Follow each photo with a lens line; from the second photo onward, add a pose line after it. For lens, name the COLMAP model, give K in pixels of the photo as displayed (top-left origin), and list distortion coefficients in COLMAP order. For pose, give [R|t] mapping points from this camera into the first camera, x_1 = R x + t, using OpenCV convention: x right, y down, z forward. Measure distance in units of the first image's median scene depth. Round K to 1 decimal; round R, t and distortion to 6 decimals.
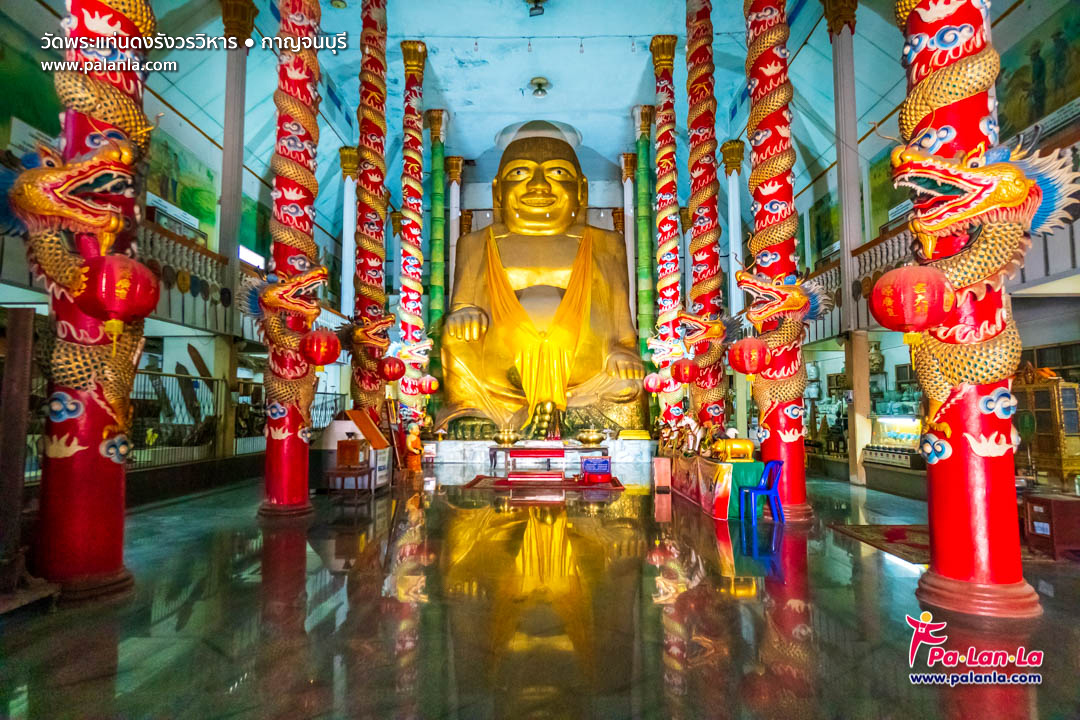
lens RADIAL K [[651.5, 0, 539.8], [0, 651.5, 359.1], [0, 0, 1]] dist [0.001734, 0.000101]
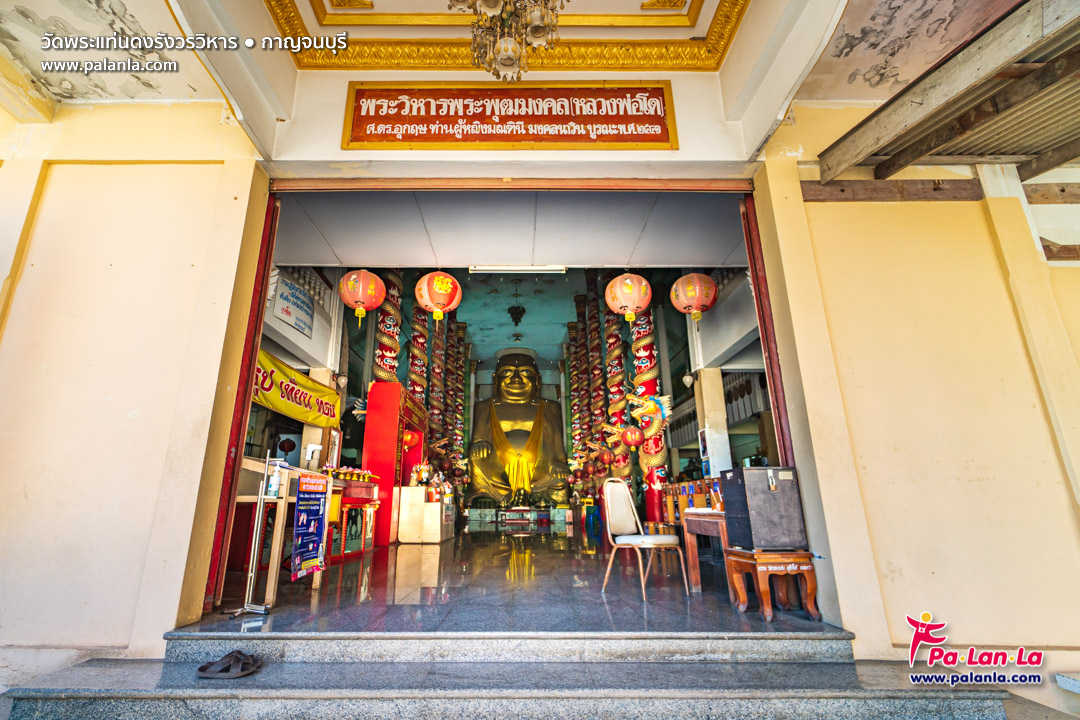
lens RADIAL K [[484.0, 0, 508.5], [0, 484.0, 360.6], [0, 0, 1]] dist [0.000374, 0.000001]
pose [[0.999967, 0.001633, -0.007990, -0.017597], [-0.003275, 0.977660, -0.210165, -0.009540], [0.007468, 0.210184, 0.977633, -0.561561]]
